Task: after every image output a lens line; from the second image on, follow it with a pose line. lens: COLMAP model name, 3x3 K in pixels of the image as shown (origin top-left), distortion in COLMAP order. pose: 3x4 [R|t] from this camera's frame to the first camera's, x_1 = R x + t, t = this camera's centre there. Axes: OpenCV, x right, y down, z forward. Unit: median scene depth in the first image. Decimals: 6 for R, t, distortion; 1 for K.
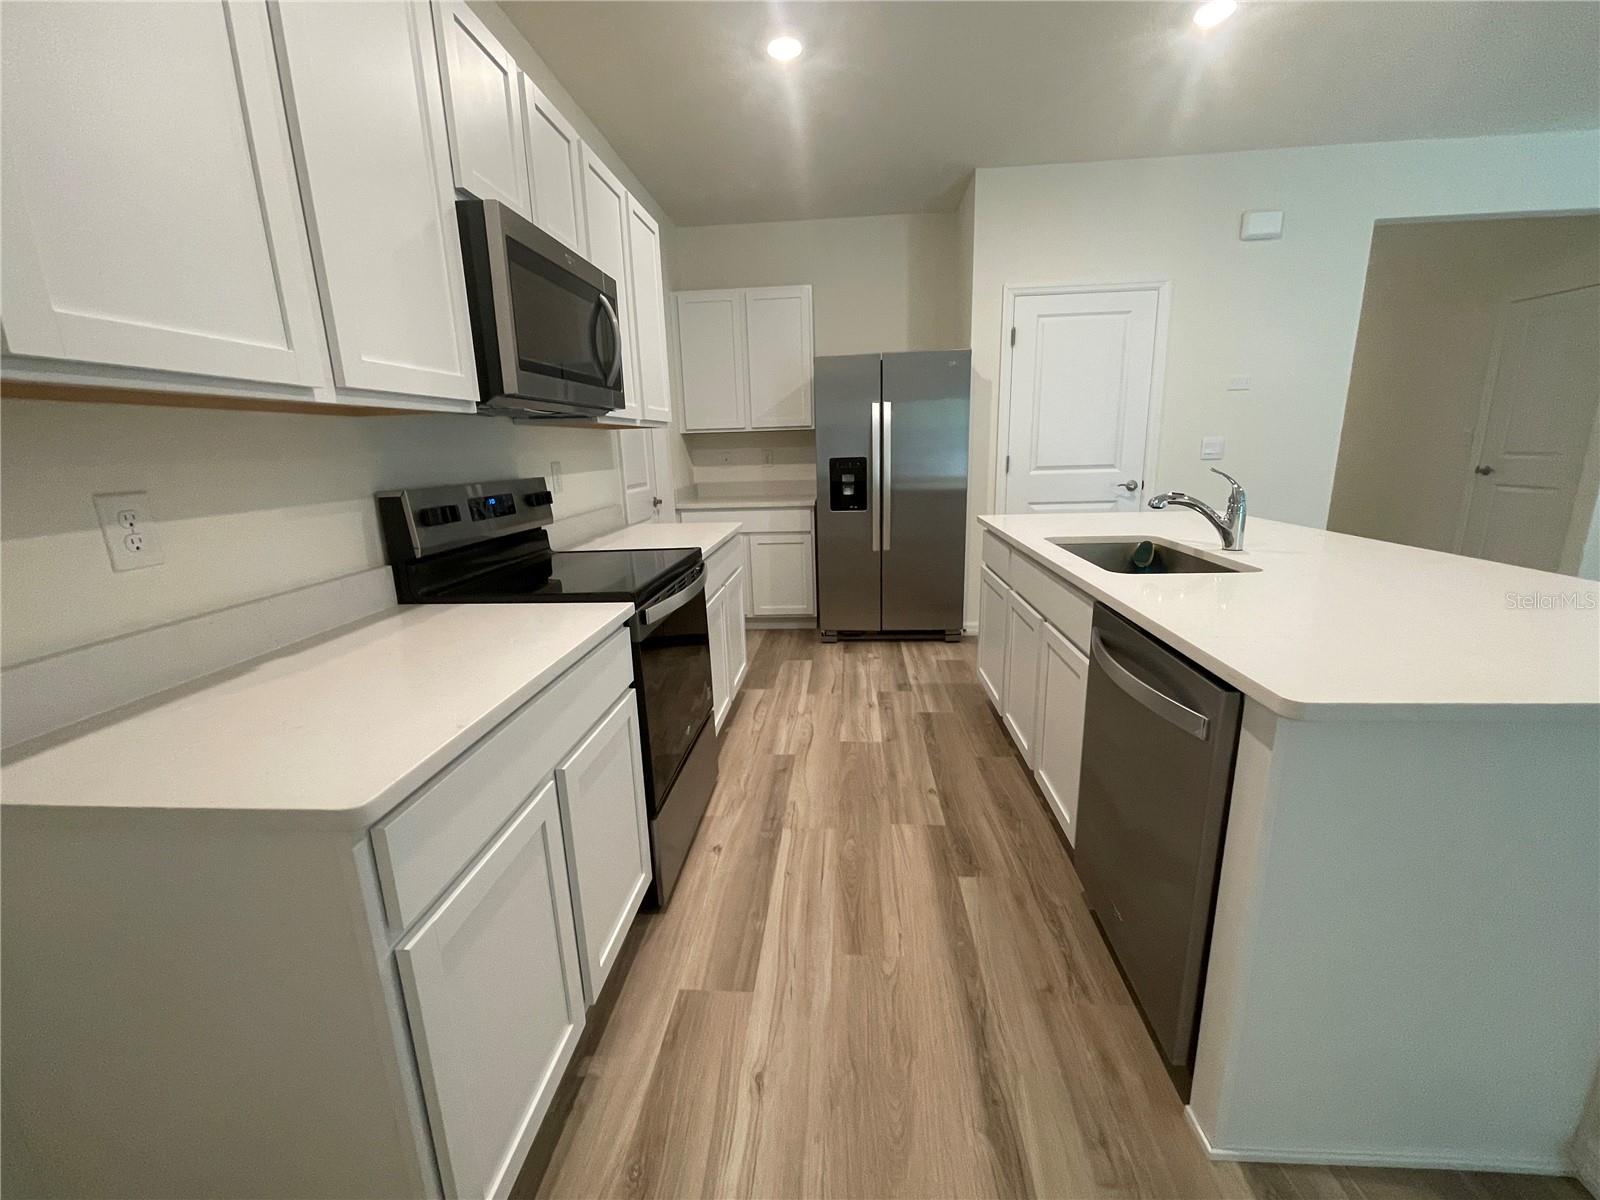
lens RADIAL K [[651.3, 0, 796.7], [0, 651.3, 597.8], [0, 0, 1]] dist [-0.003650, -0.000116]
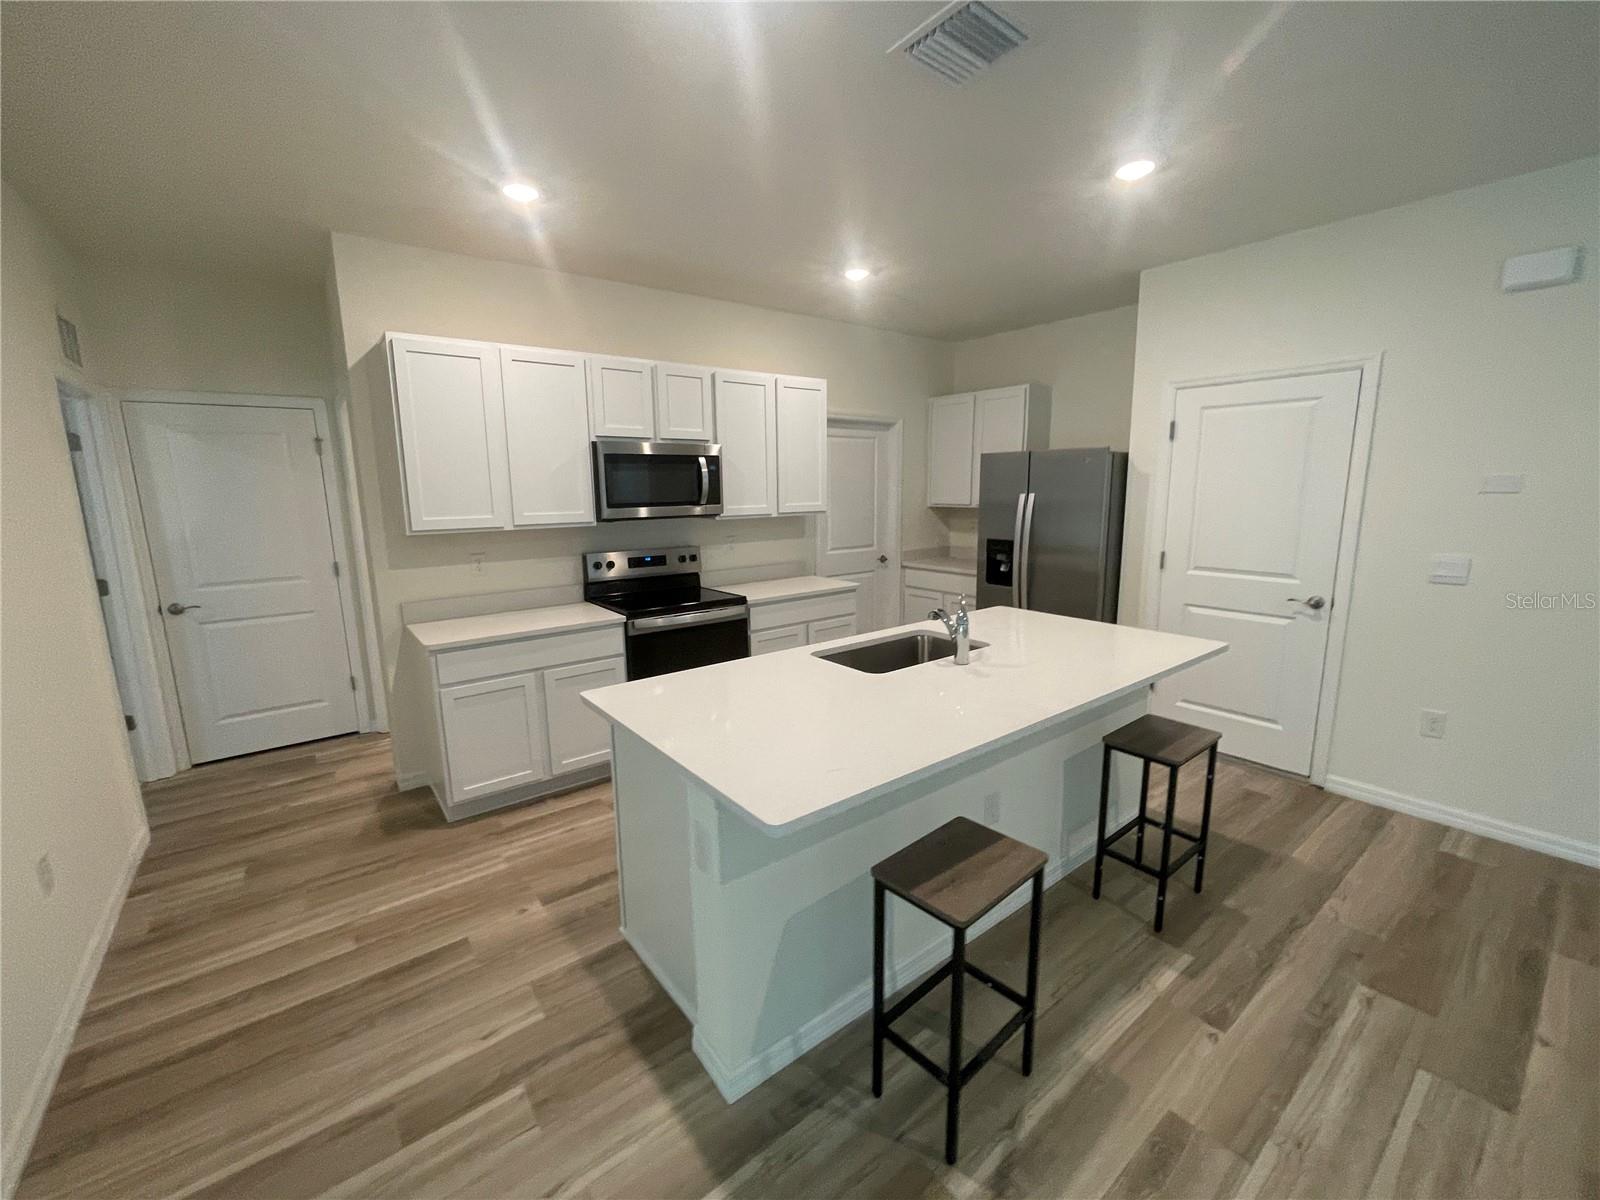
lens RADIAL K [[651.3, 0, 796.7], [0, 651.3, 597.8], [0, 0, 1]] dist [-0.003650, -0.000116]
pose [[0.671028, 0.150614, -0.725973, 0.695224], [-0.178039, 0.983233, 0.039422, -0.098259], [0.719738, 0.102798, 0.686592, -0.029402]]
